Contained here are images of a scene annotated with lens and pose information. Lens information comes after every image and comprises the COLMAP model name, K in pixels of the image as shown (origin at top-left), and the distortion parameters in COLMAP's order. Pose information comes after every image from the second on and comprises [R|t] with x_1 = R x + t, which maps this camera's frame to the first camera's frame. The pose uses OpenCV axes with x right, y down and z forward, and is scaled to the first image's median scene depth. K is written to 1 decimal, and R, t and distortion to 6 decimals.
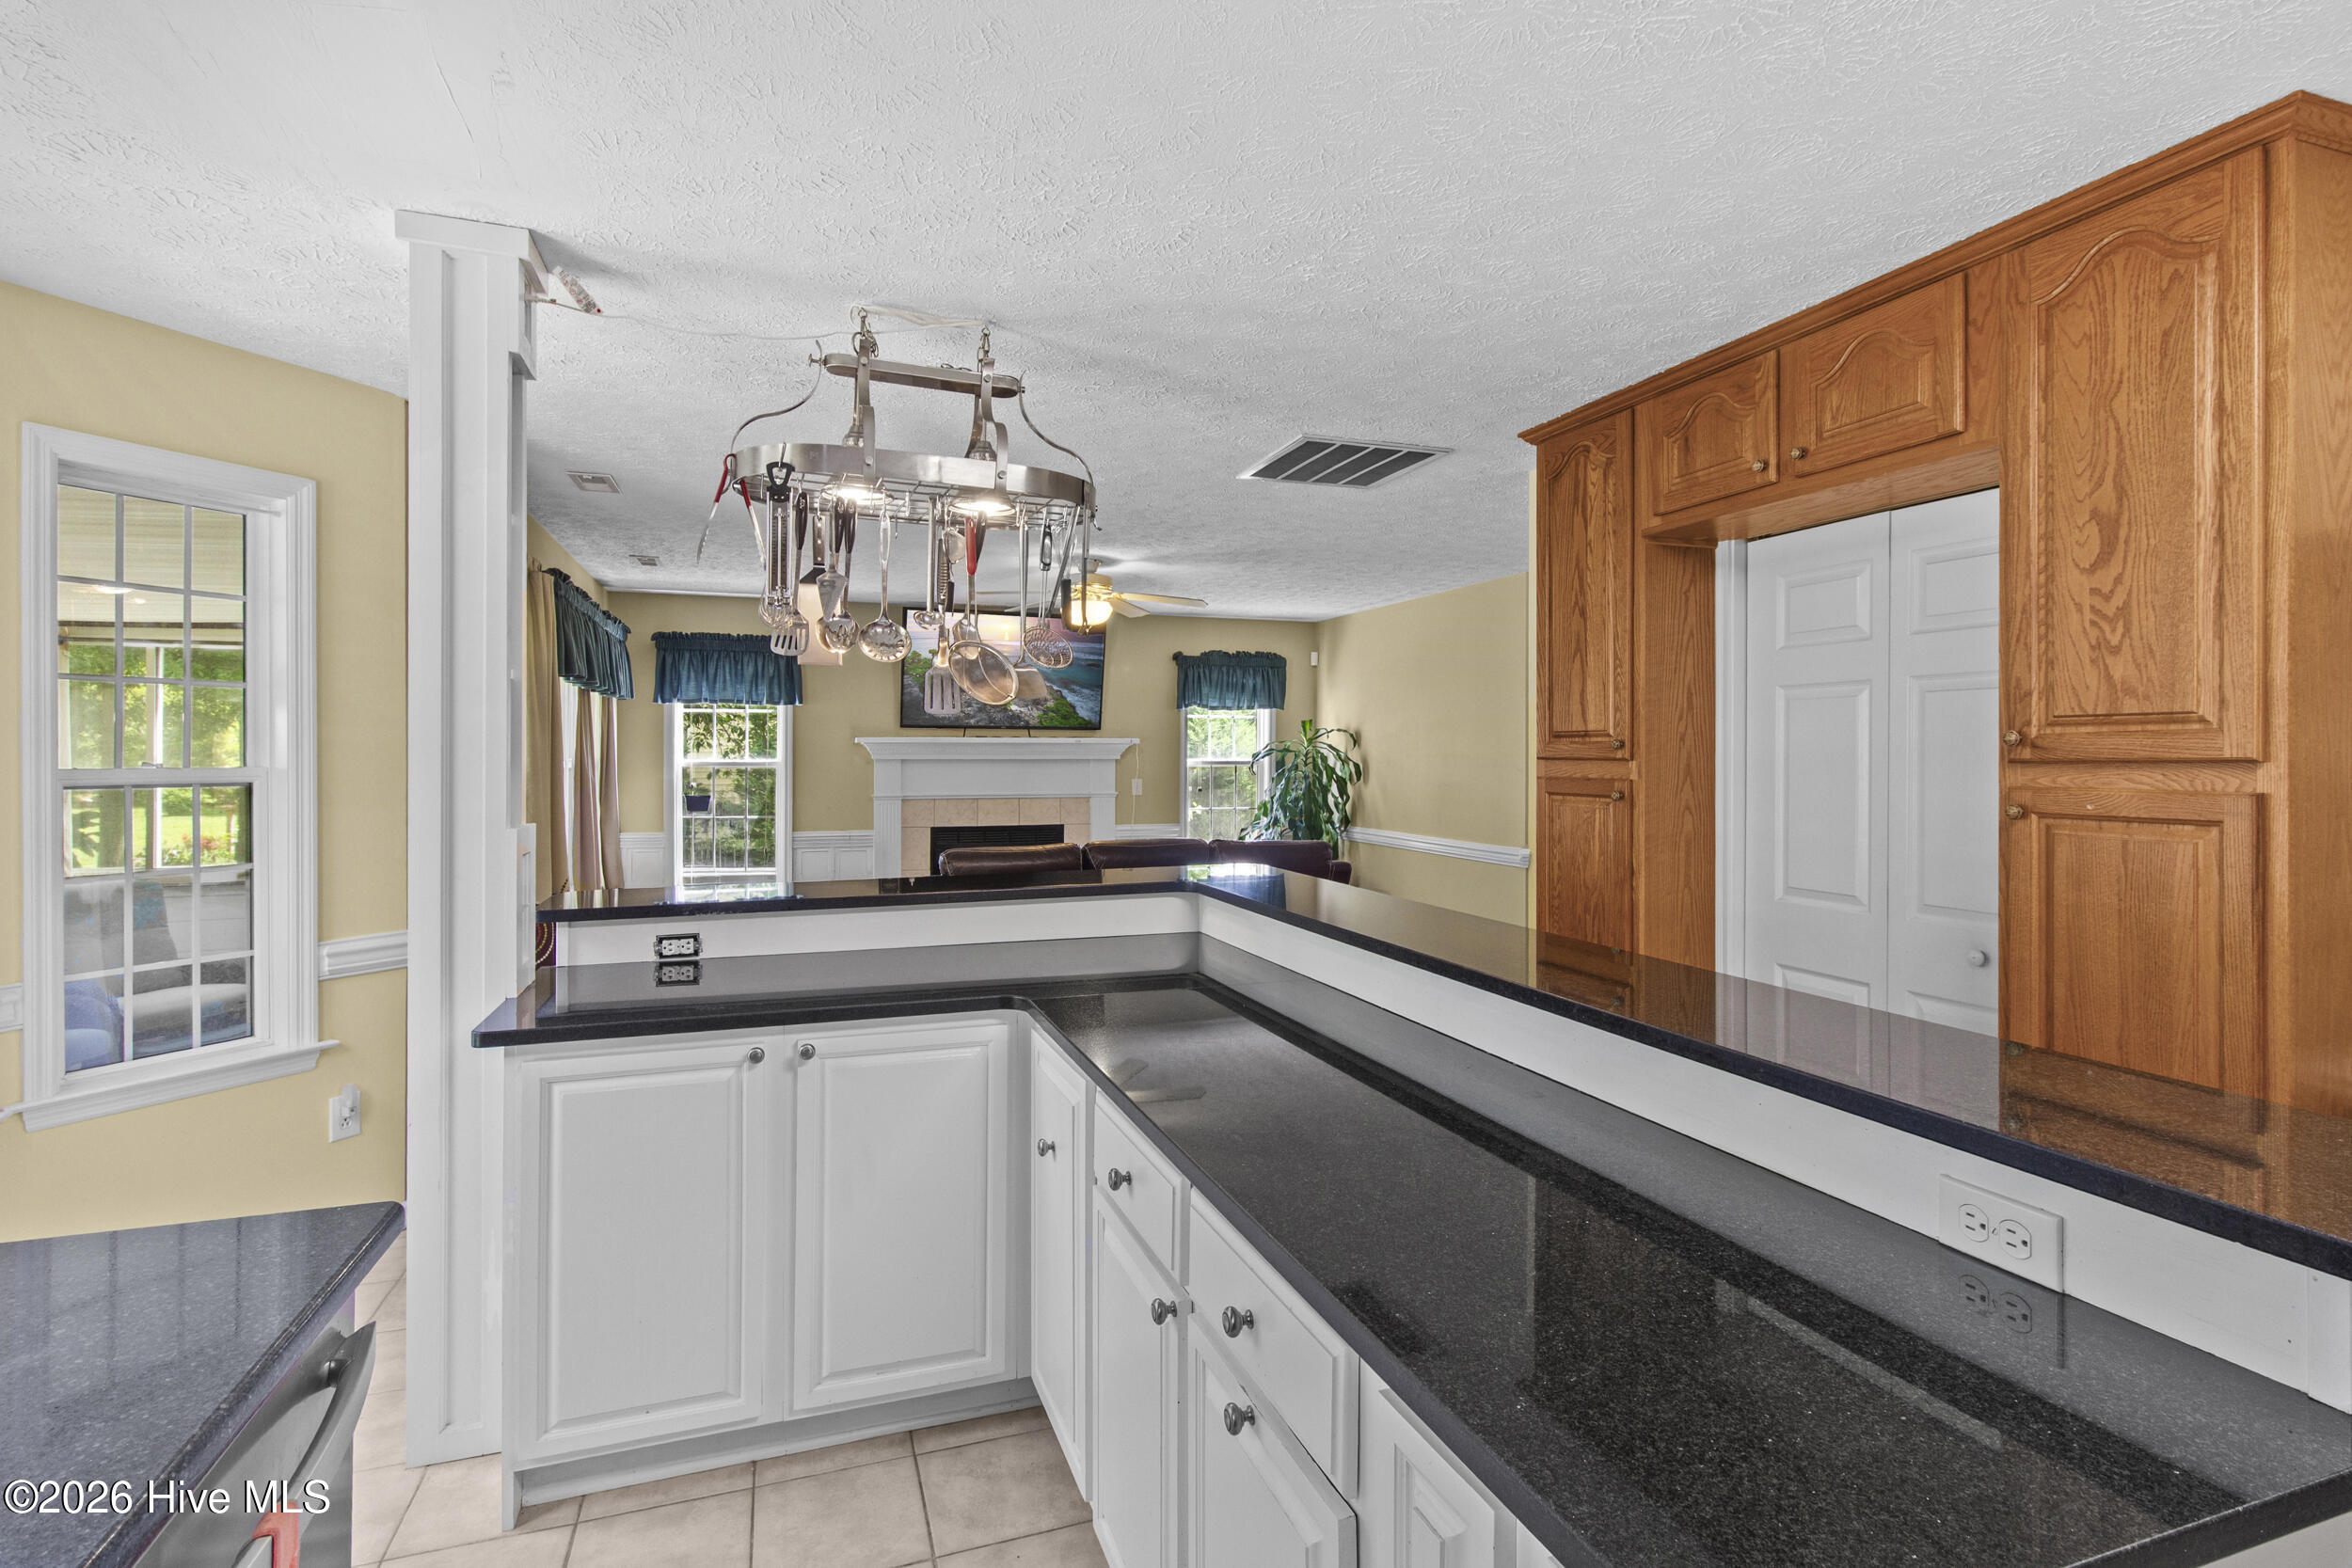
lens RADIAL K [[1094.4, 0, 1167.8], [0, 1094.4, 759.9], [0, 0, 1]] dist [0.003380, 0.000548]
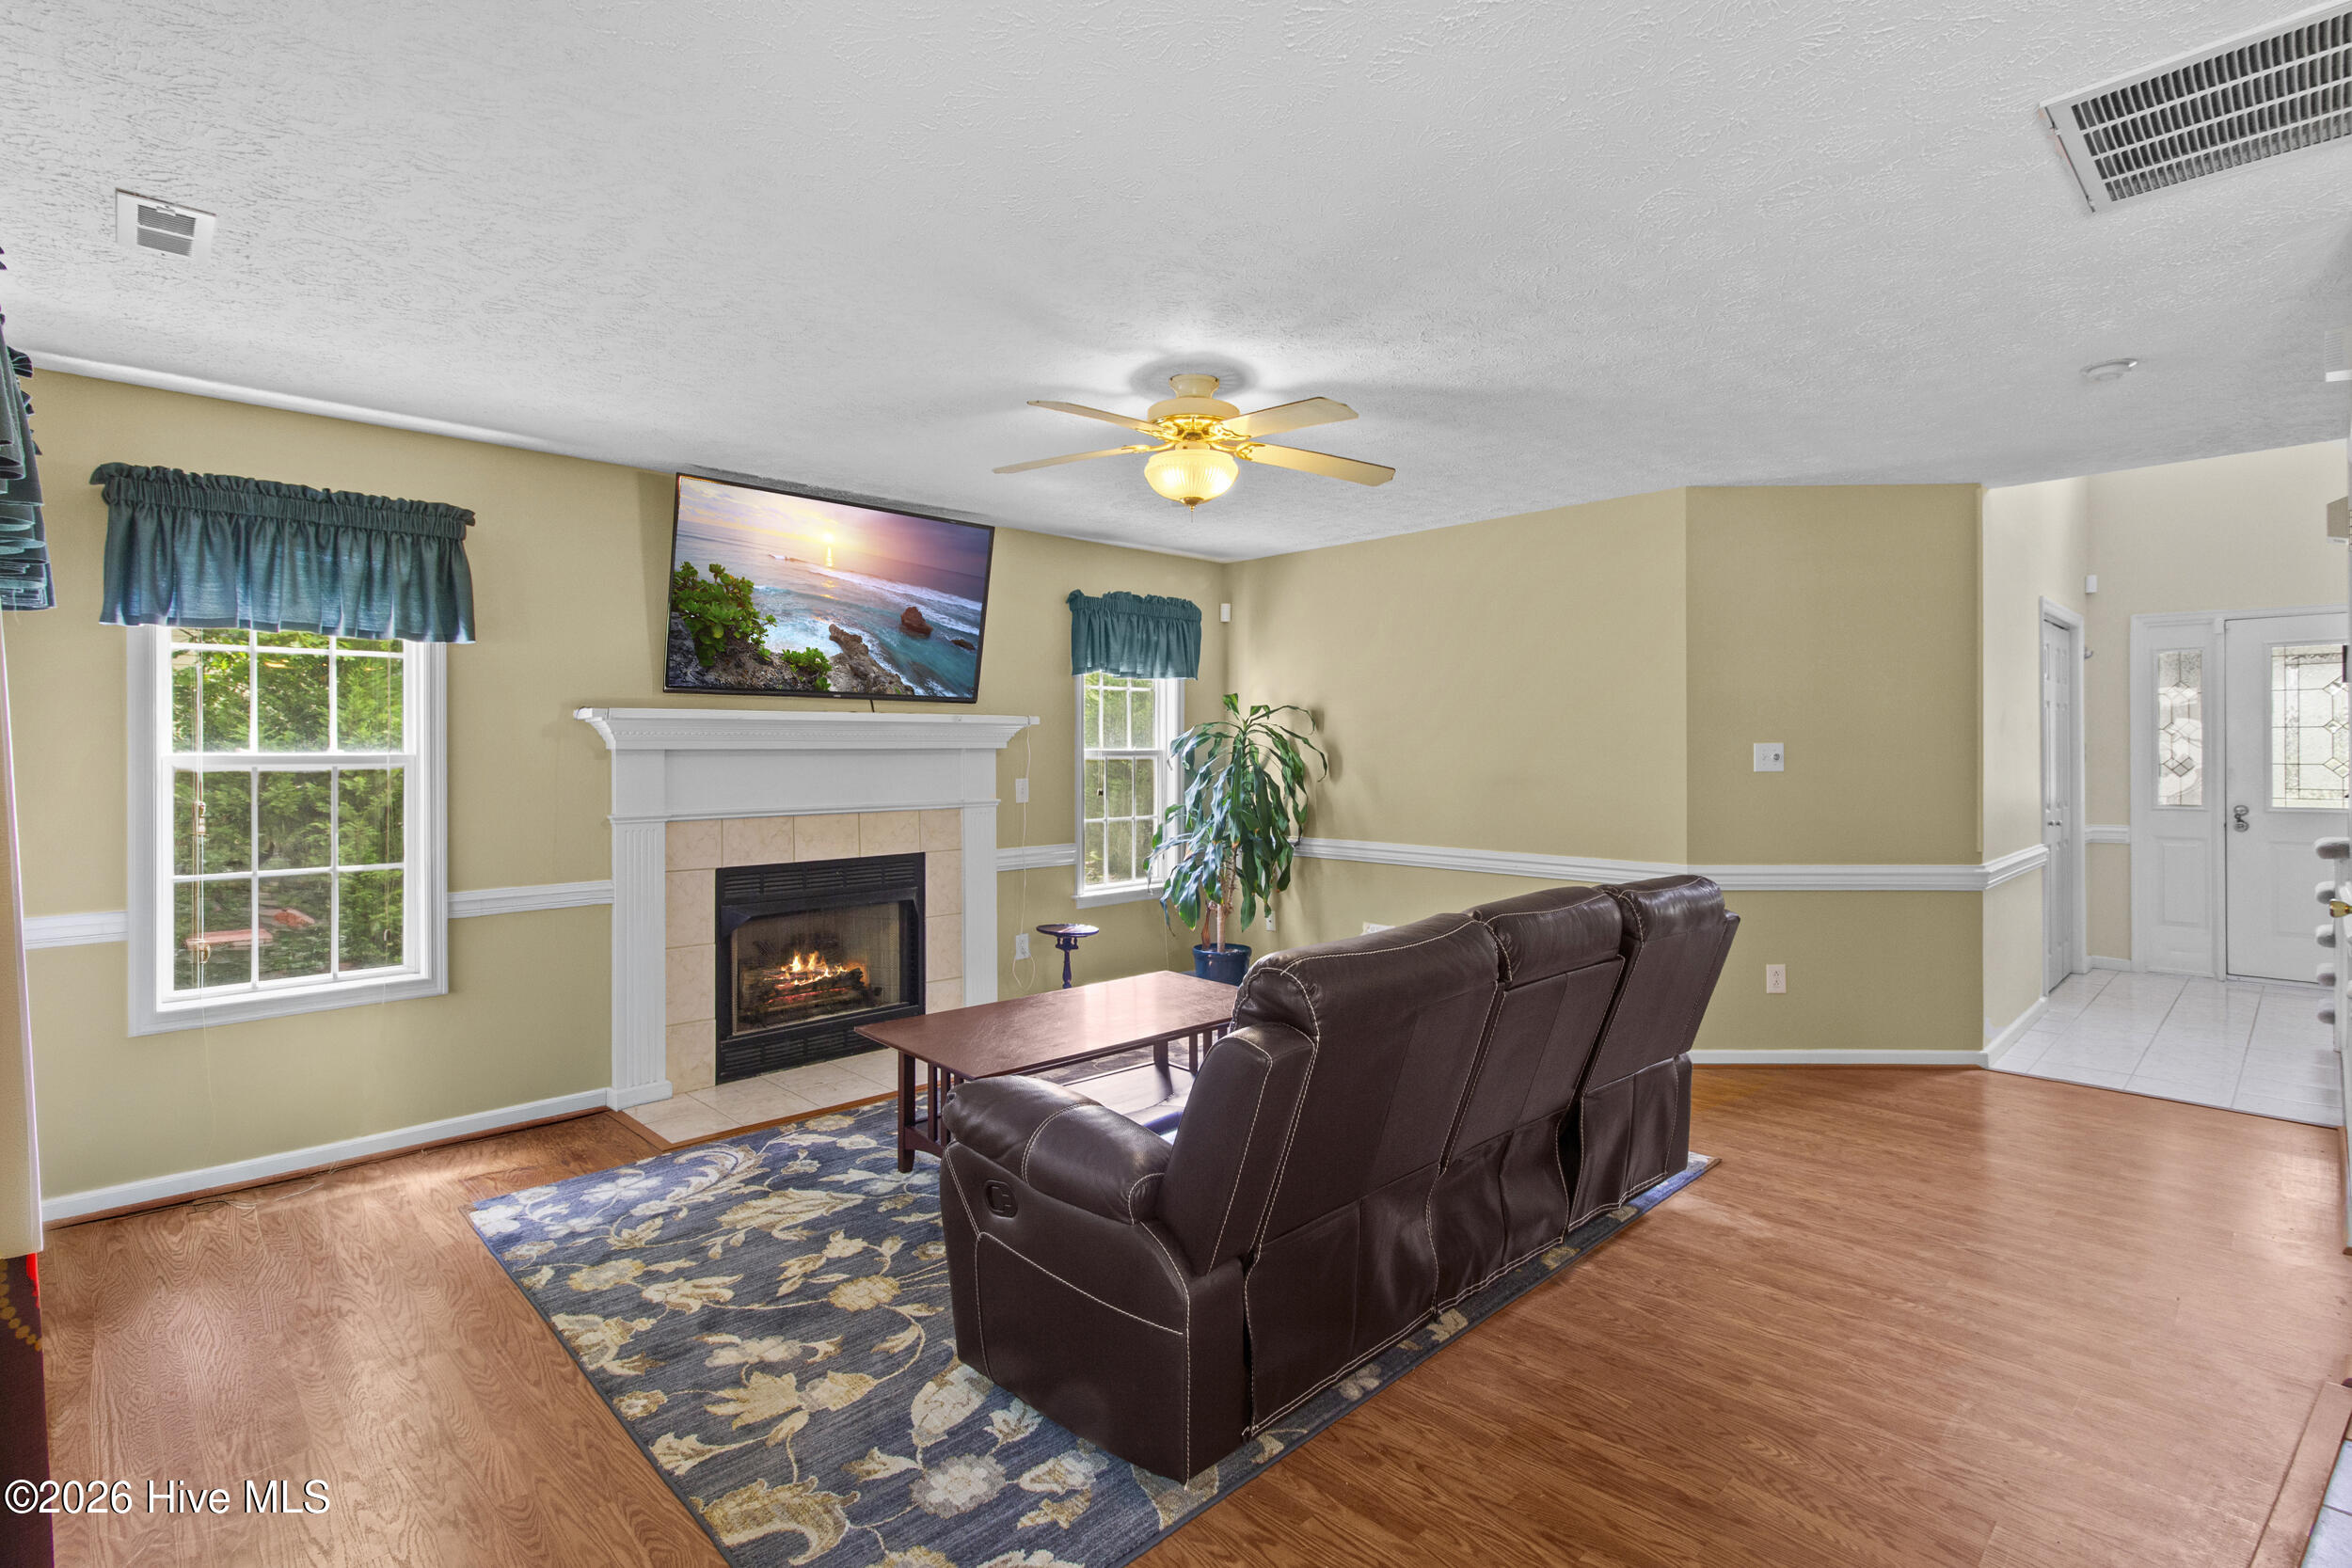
lens RADIAL K [[1094.4, 0, 1159.9], [0, 1094.4, 763.6], [0, 0, 1]] dist [0.003380, 0.000548]
pose [[0.910545, -0.010817, 0.413268, -0.243416], [0.008015, 0.999932, 0.008513, 0.003736], [-0.413332, -0.004439, 0.910570, 0.387576]]
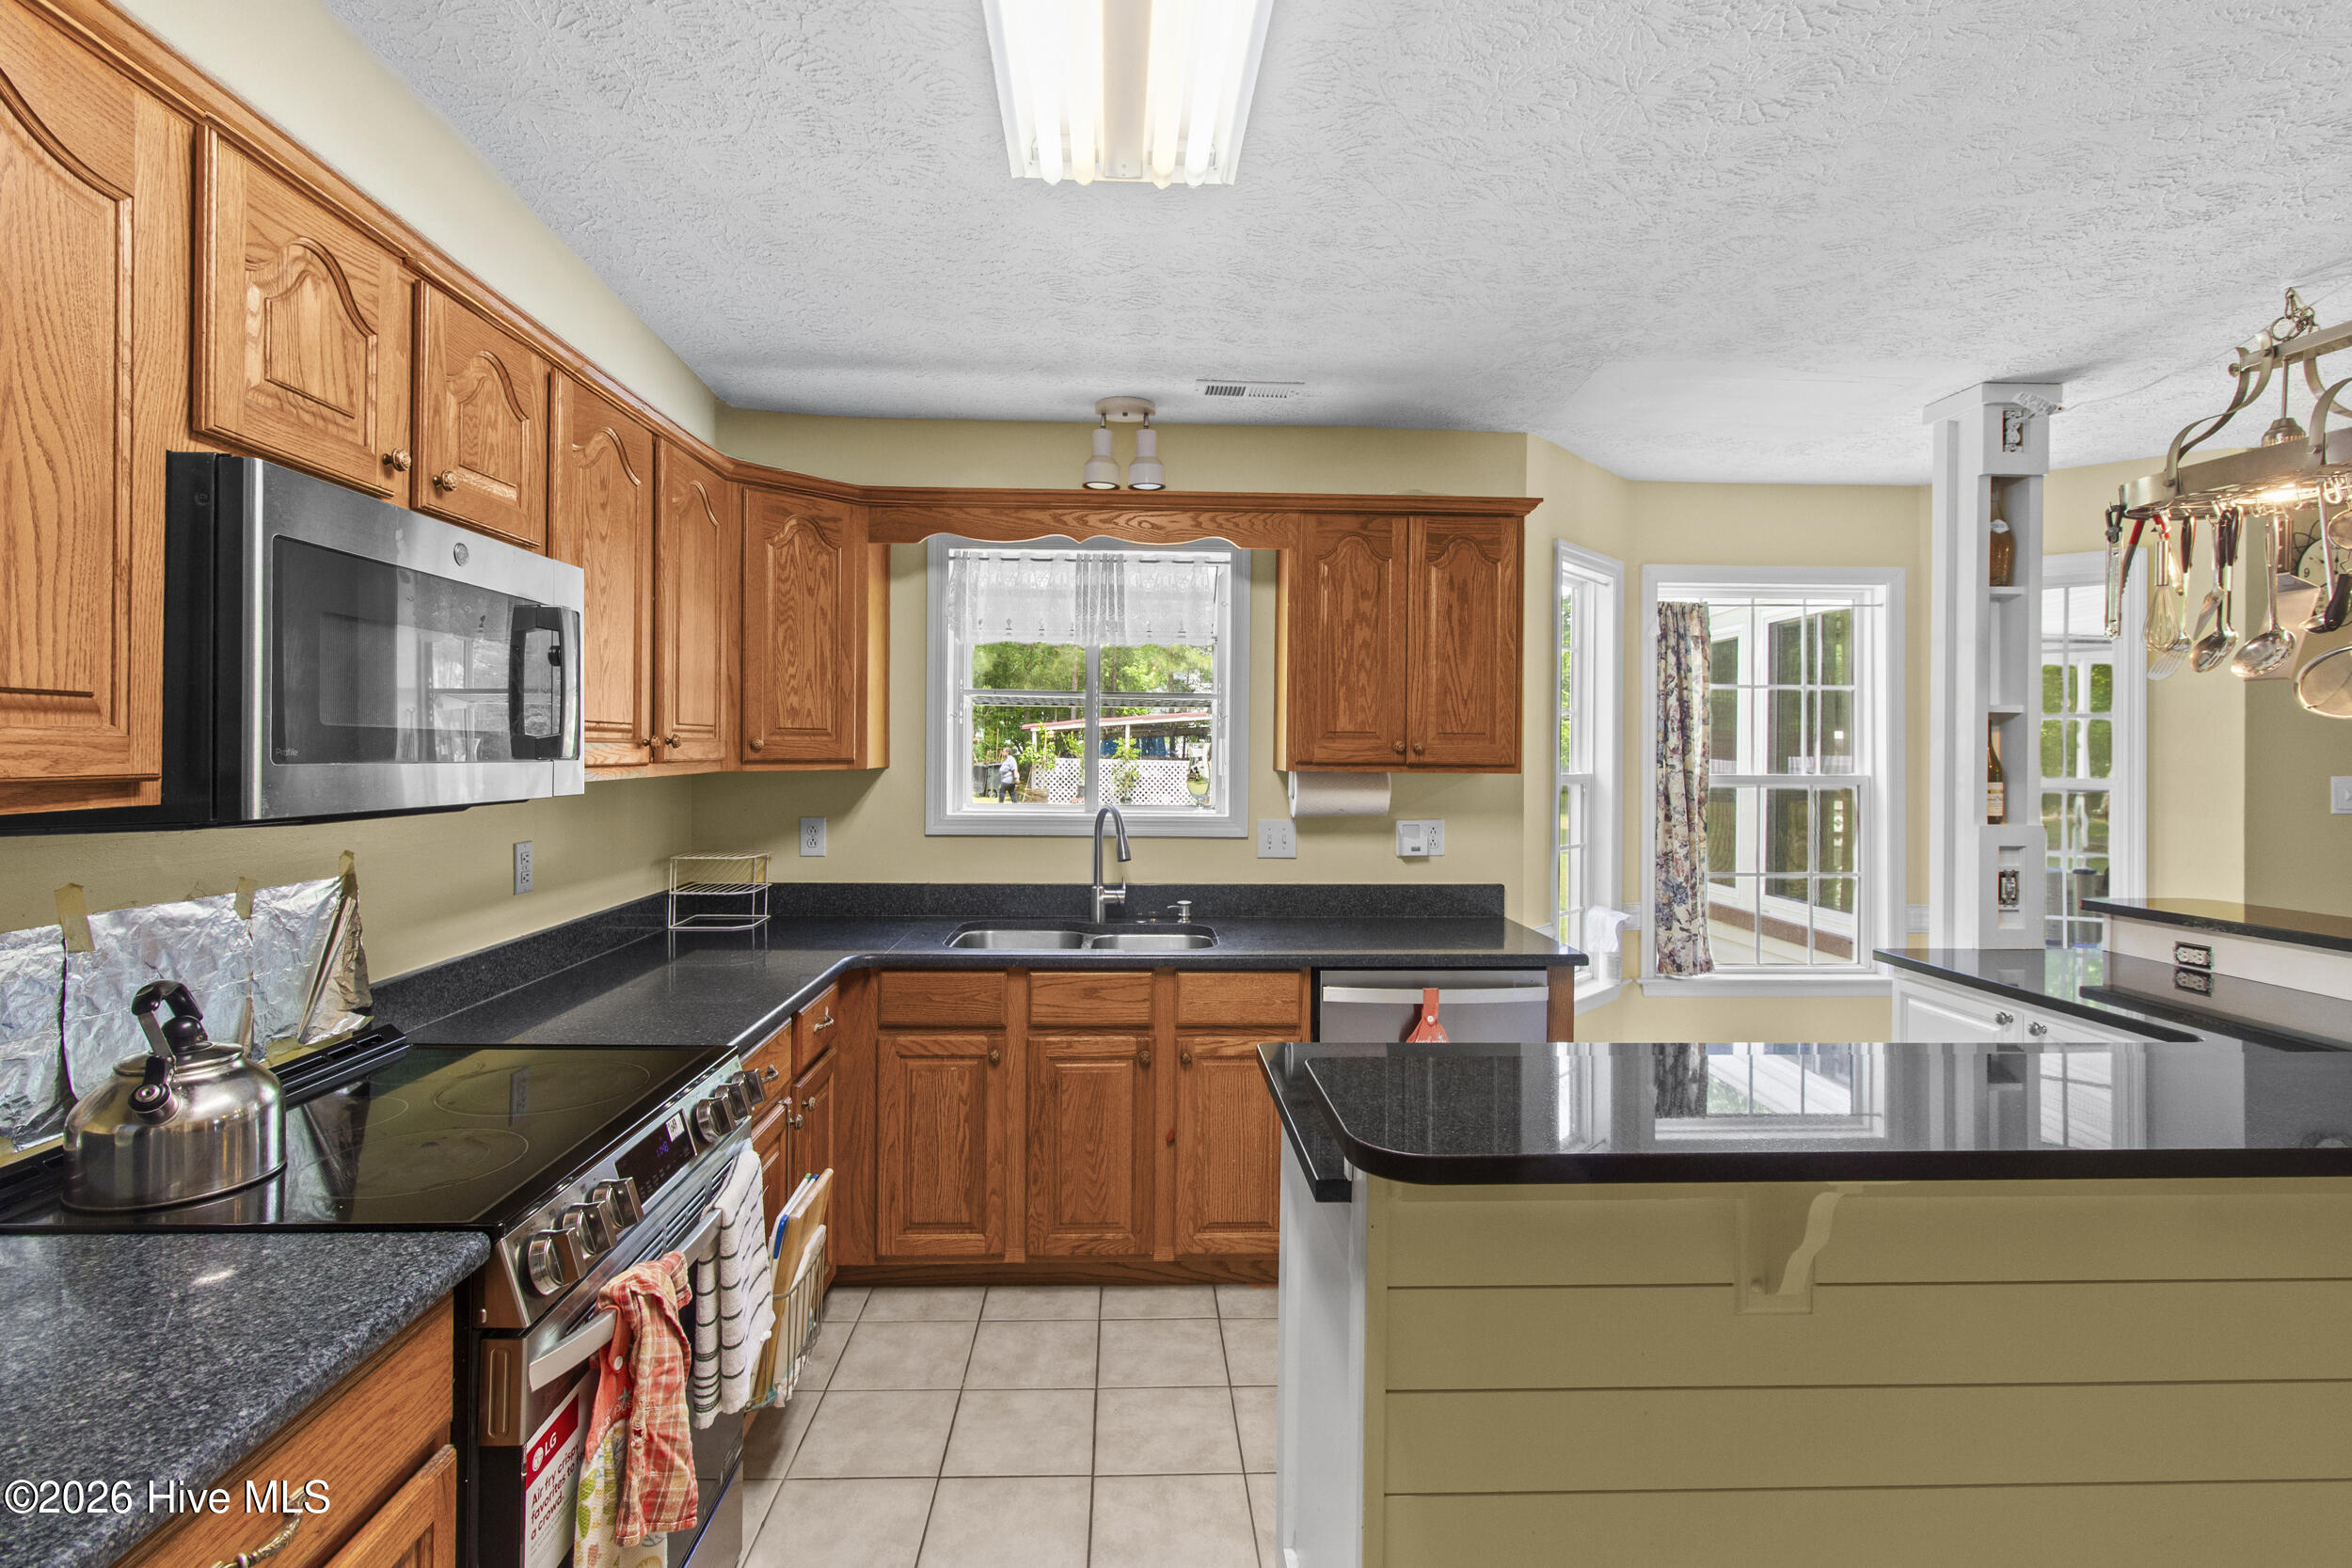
lens RADIAL K [[1134.3, 0, 1164.5], [0, 1134.3, 753.8], [0, 0, 1]] dist [0.001698, 0.001377]
pose [[-0.288830, -0.003931, -0.957372, 0.287003], [-0.012511, 0.999922, -0.000331, -0.003180], [0.957299, 0.011882, -0.288856, 0.121243]]
